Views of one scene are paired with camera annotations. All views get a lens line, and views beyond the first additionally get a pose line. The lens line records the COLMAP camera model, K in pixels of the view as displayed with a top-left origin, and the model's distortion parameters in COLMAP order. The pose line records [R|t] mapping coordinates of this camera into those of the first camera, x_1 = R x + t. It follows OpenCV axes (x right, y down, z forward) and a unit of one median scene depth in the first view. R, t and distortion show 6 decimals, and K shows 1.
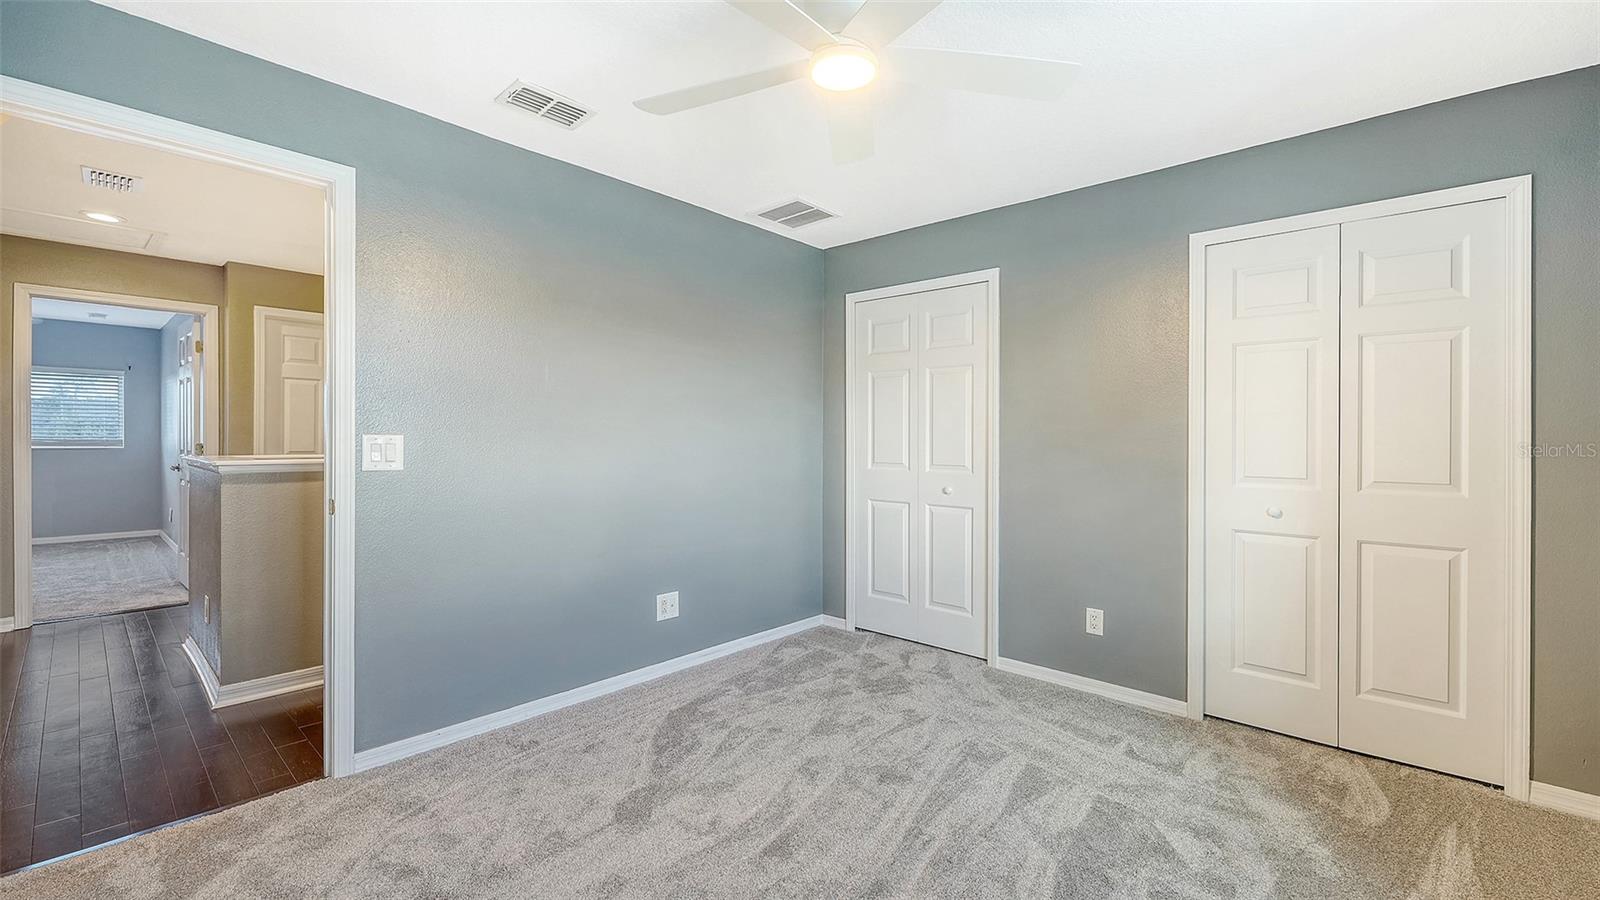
lens RADIAL K [[658.7, 0, 798.3], [0, 658.7, 444.9], [0, 0, 1]] dist [0.006786, 0.000068]
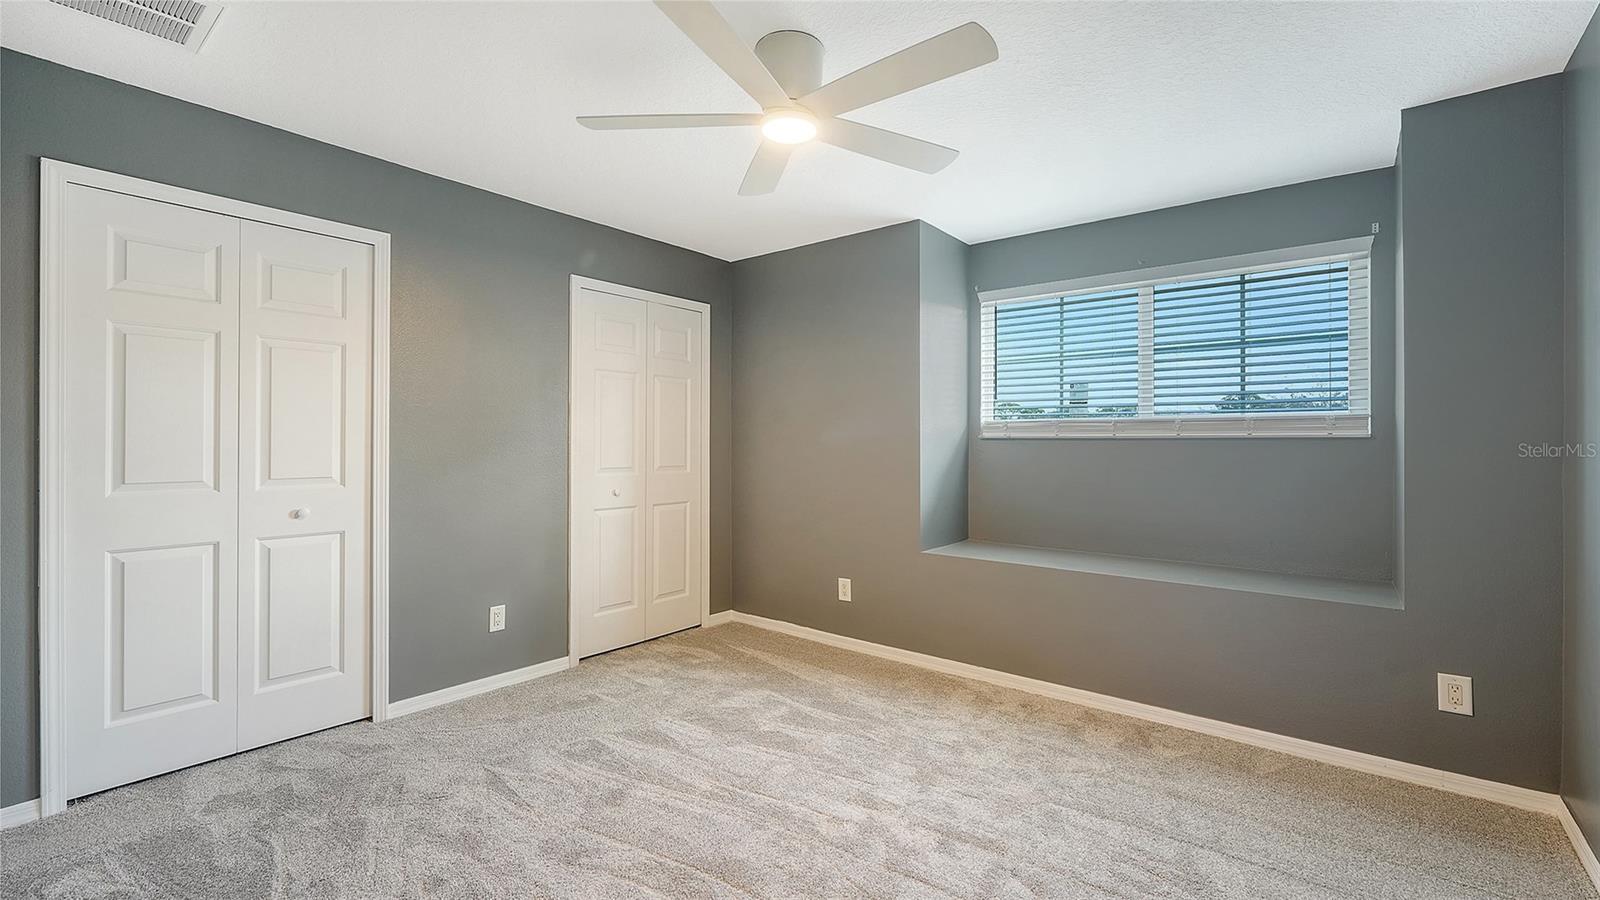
lens RADIAL K [[691.7, 0, 798.3], [0, 691.7, 442.5], [0, 0, 1]] dist [-0.013494, 0.000072]
pose [[-0.062691, -0.006072, 0.998015, -0.743489], [0.009494, 0.999933, 0.006680, -0.010326], [-0.997988, 0.009894, -0.062629, 0.686014]]
